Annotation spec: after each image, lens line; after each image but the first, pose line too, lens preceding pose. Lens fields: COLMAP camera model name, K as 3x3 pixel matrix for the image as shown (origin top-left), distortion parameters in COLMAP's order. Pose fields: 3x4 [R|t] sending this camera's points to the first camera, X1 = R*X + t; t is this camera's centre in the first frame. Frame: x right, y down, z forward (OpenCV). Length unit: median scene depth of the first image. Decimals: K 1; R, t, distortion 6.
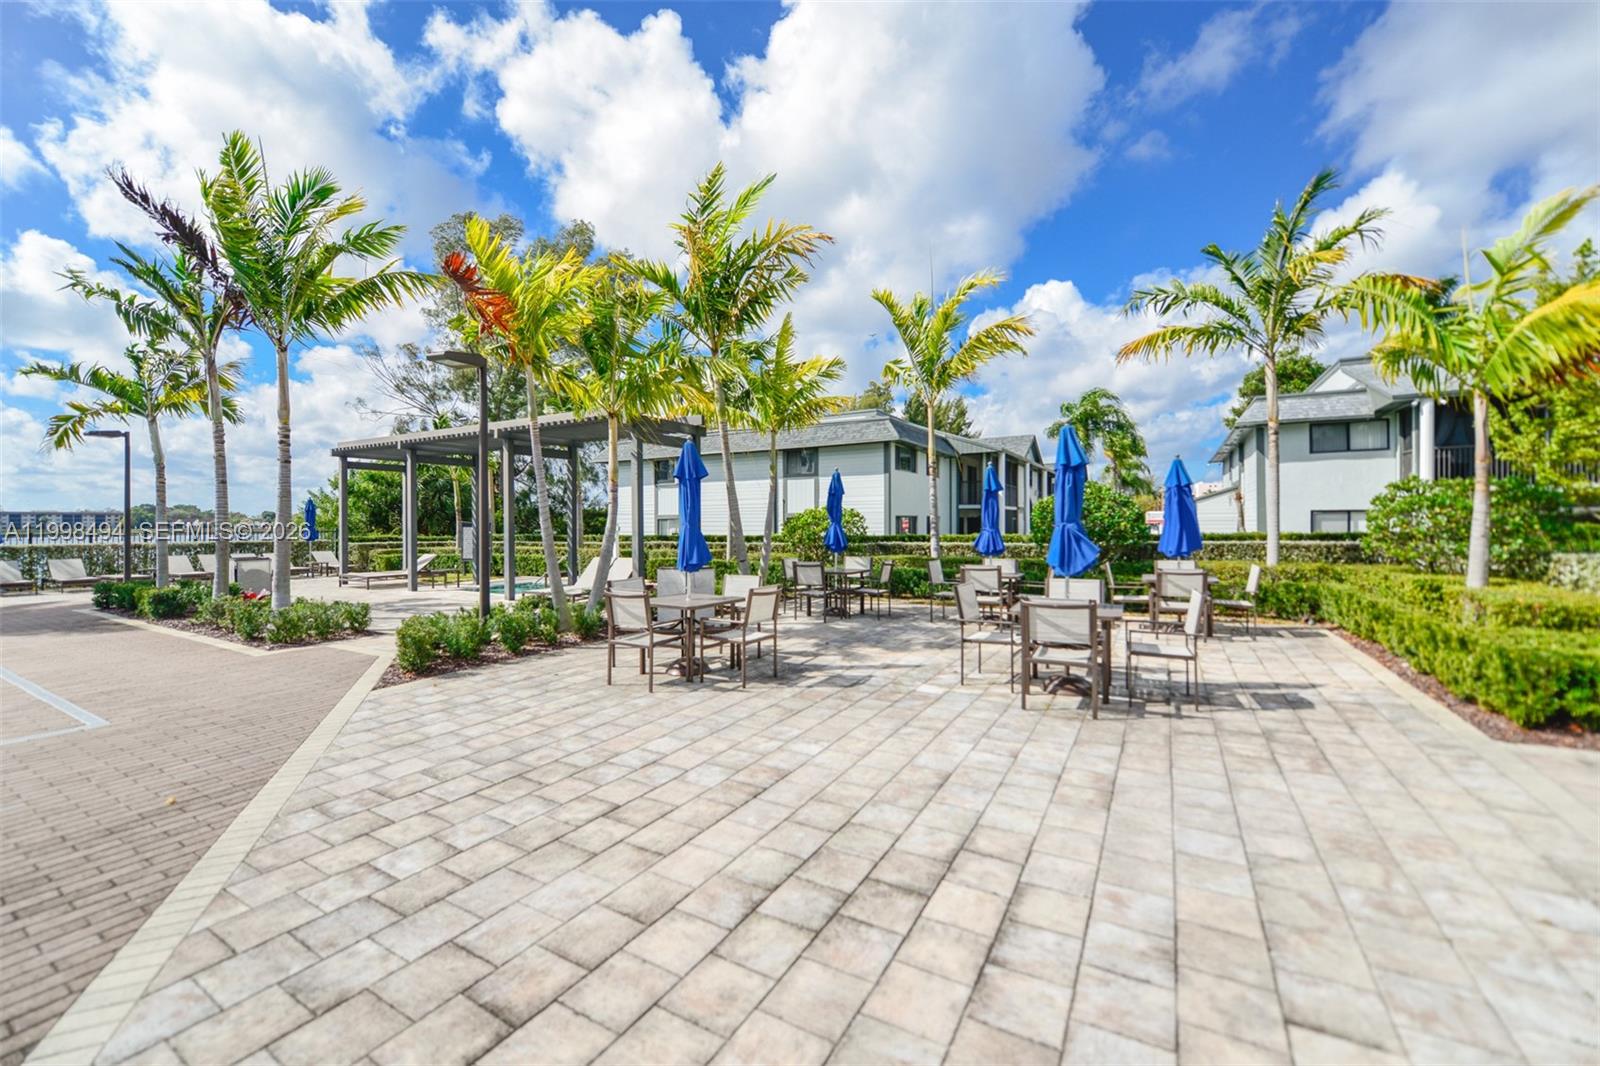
lens RADIAL K [[634.6, 0, 804.5], [0, 634.6, 521.5], [0, 0, 1]] dist [0.013691, 0.000309]
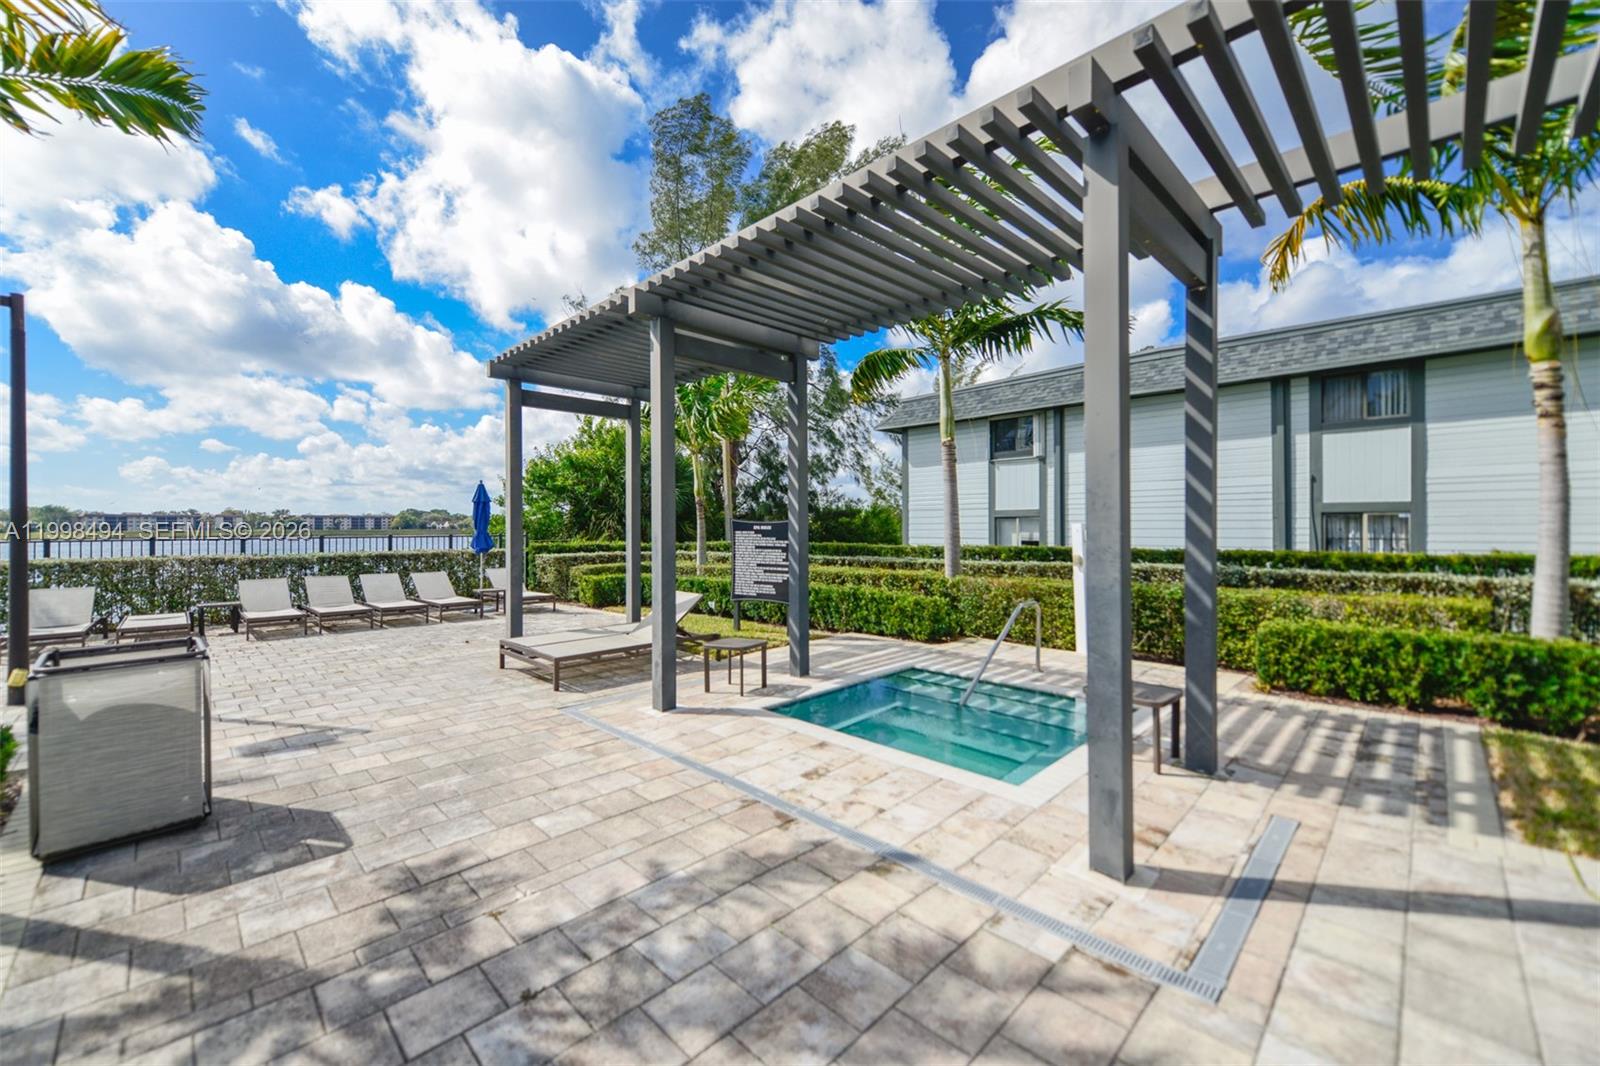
lens RADIAL K [[634.6, 0, 806.0], [0, 634.6, 526.5], [0, 0, 1]] dist [0.013691, 0.000309]
pose [[0.958665, 0.005480, -0.284484, -0.262027], [-0.007080, 0.999964, -0.004596, 0.008375], [0.284449, 0.006420, 0.958670, 0.426305]]
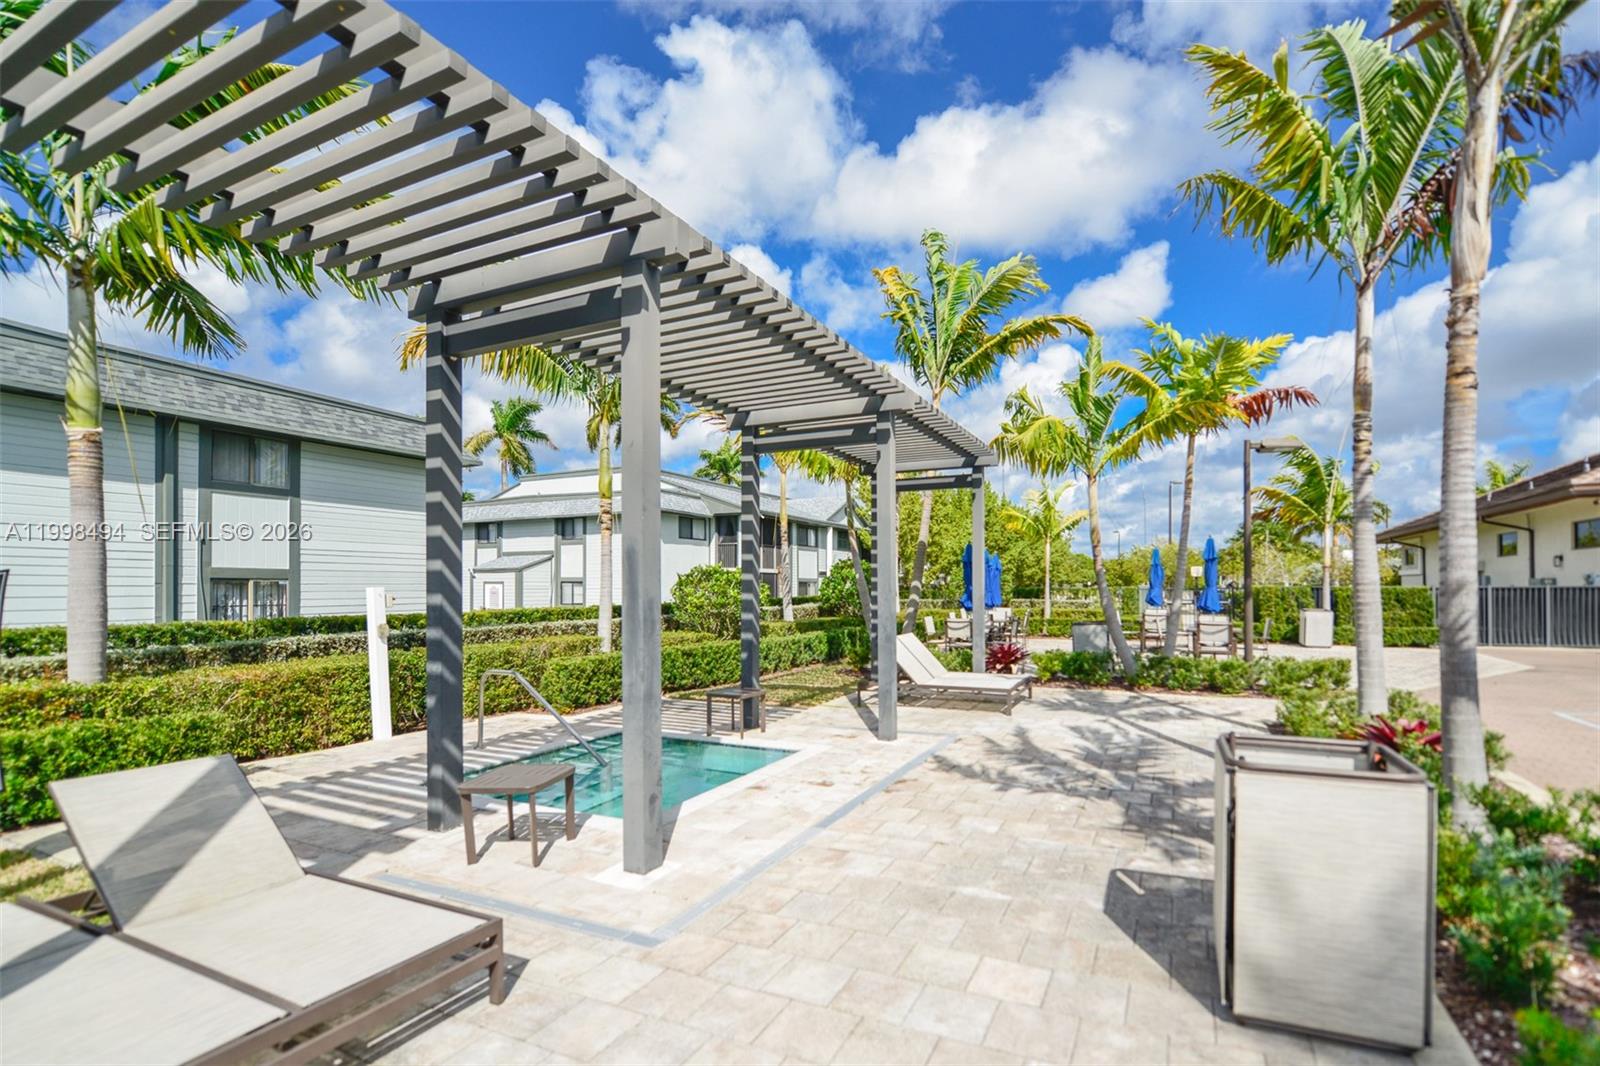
lens RADIAL K [[732.1, 0, 842.2], [0, 732.1, 590.0], [0, 0, 1]] dist [-0.003413, -0.000359]
pose [[-0.053865, 0.009310, 0.998505, -0.549647], [0.014234, 0.999862, -0.008555, 0.011438], [-0.998447, 0.013752, -0.053990, 0.594985]]
